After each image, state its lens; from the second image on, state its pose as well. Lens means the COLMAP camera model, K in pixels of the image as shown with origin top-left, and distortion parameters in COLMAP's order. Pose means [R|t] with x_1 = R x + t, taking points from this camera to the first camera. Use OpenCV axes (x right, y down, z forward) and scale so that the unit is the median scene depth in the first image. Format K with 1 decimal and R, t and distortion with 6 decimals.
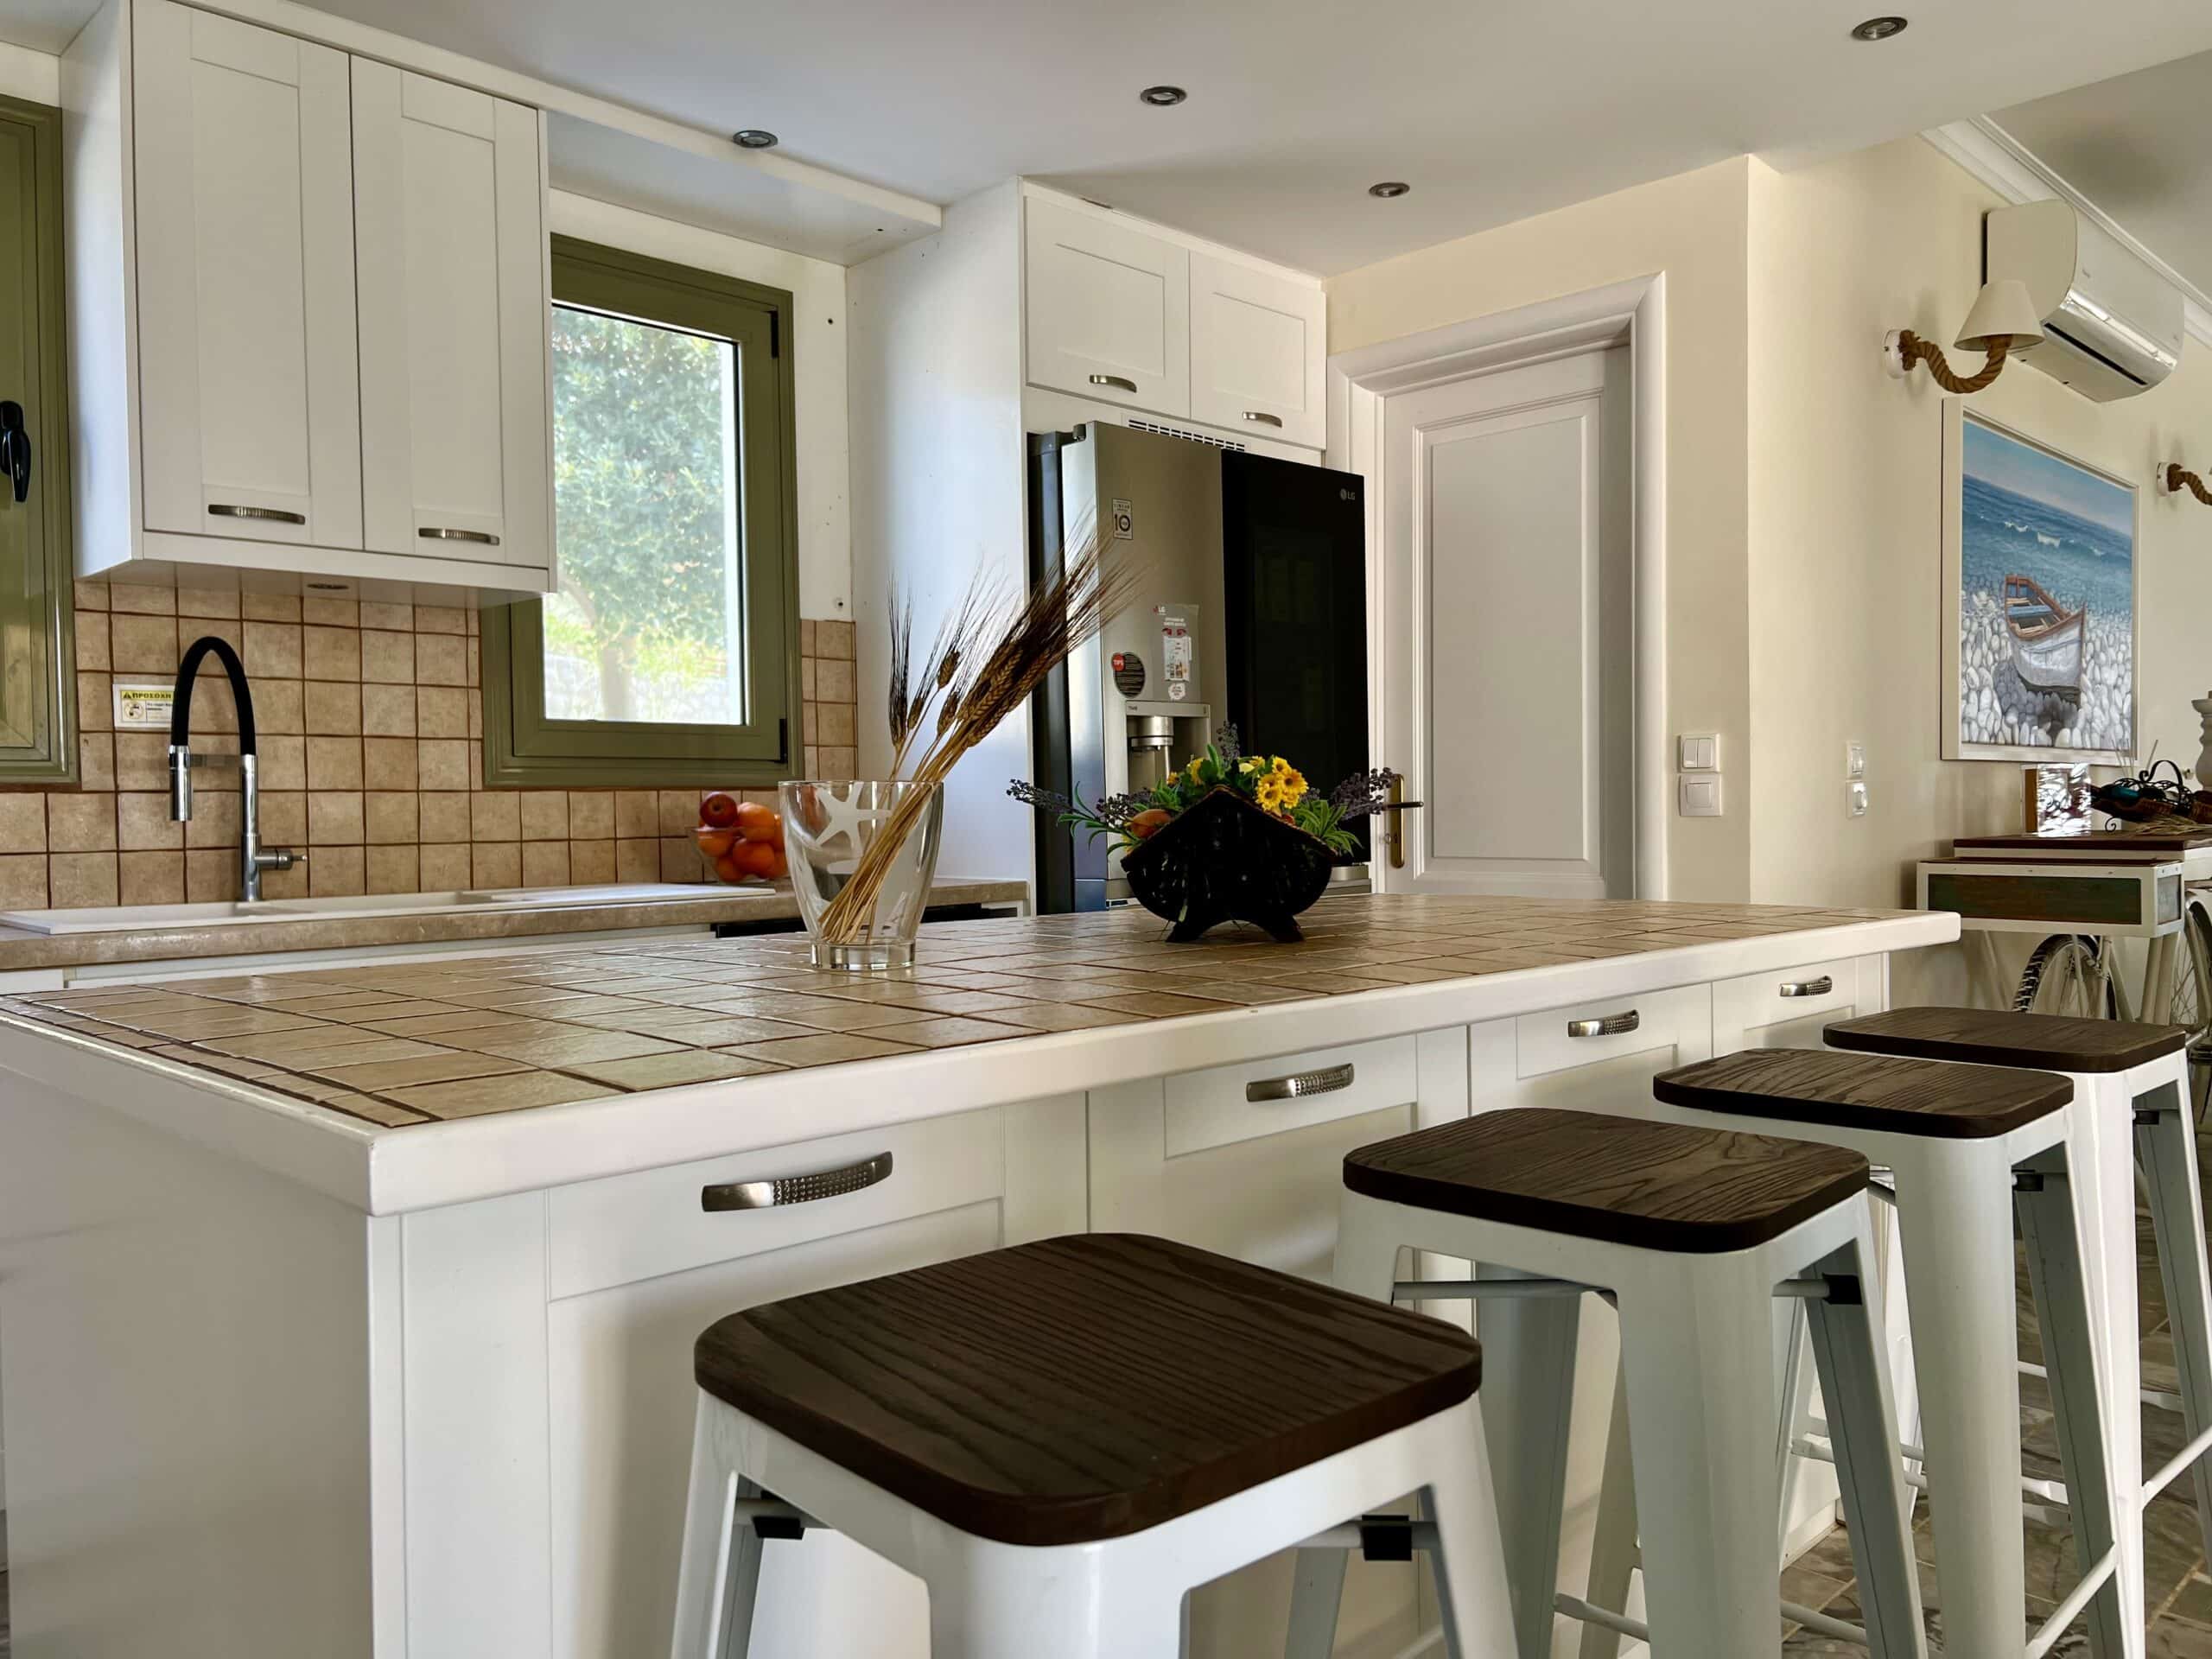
lens RADIAL K [[1678.1, 0, 1106.0], [0, 1678.1, 829.5], [0, 0, 1]] dist [0.124693, -0.235194]
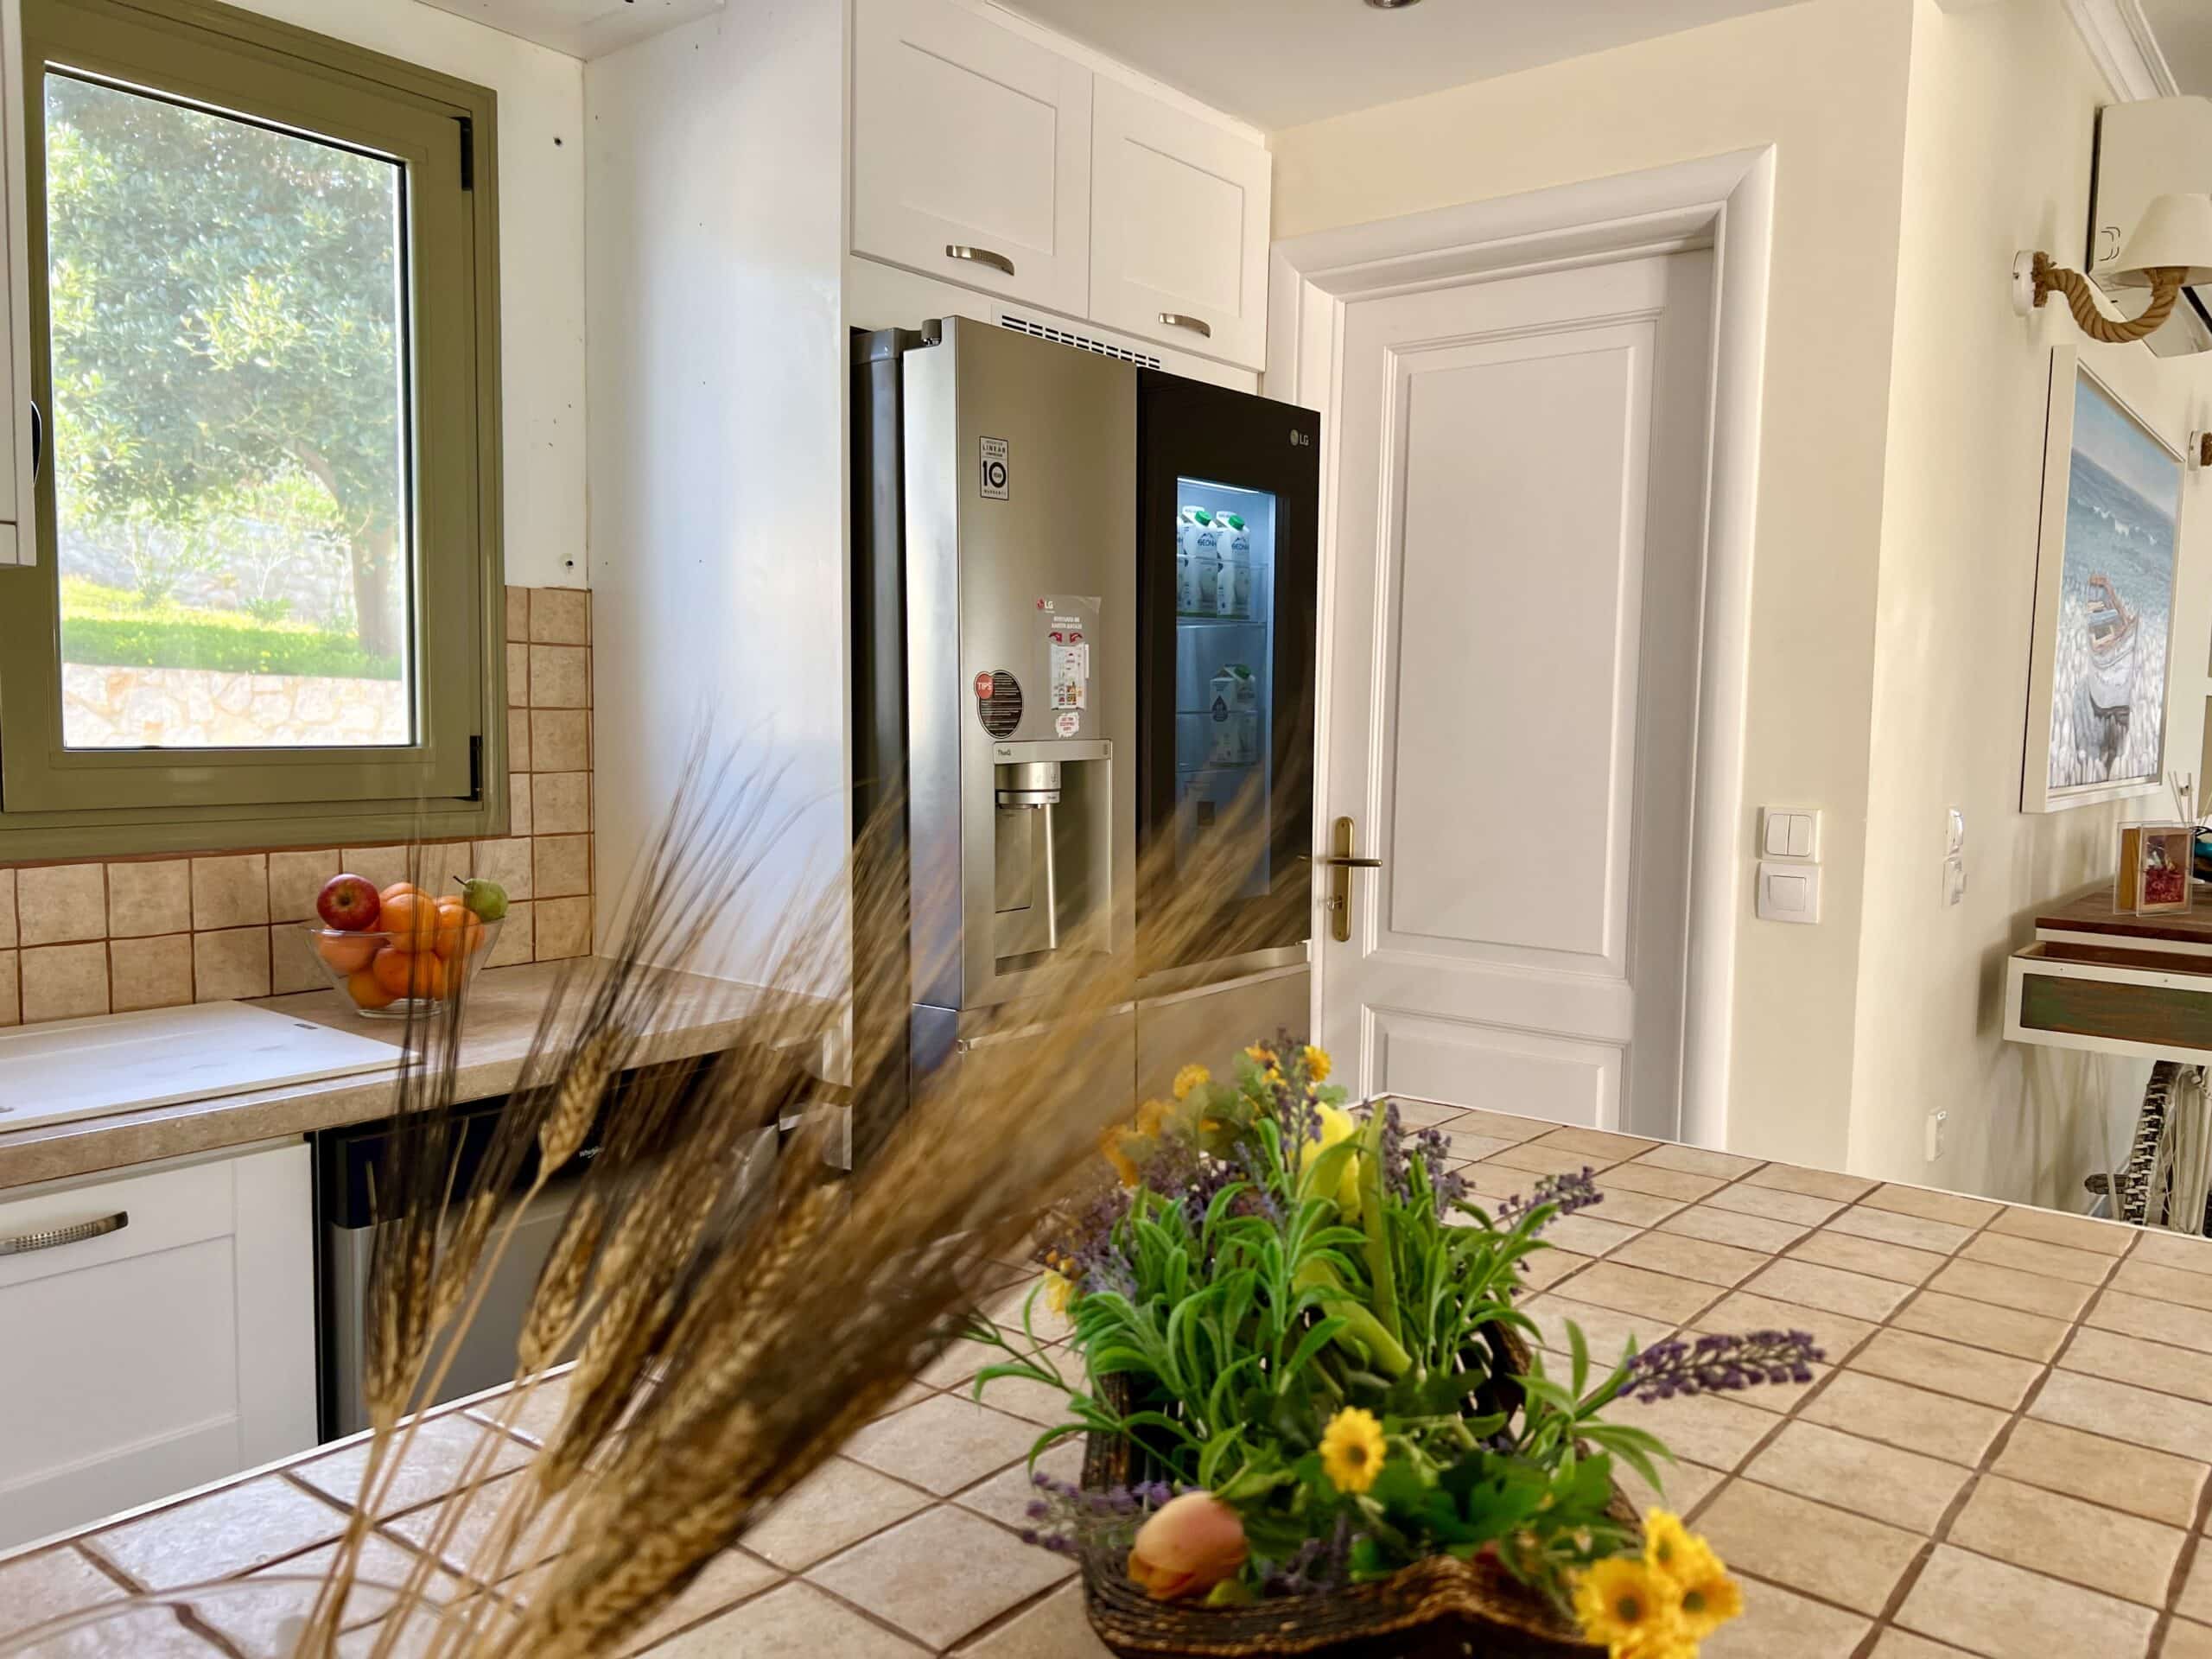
lens RADIAL K [[1673.6, 0, 1122.2], [0, 1673.6, 833.6], [0, 0, 1]] dist [0.086471, -0.127464]
pose [[0.993008, 0.019950, 0.116353, -0.012906], [-0.027369, 0.997669, 0.062515, -0.074898], [-0.114835, -0.065262, 0.991239, 0.294983]]
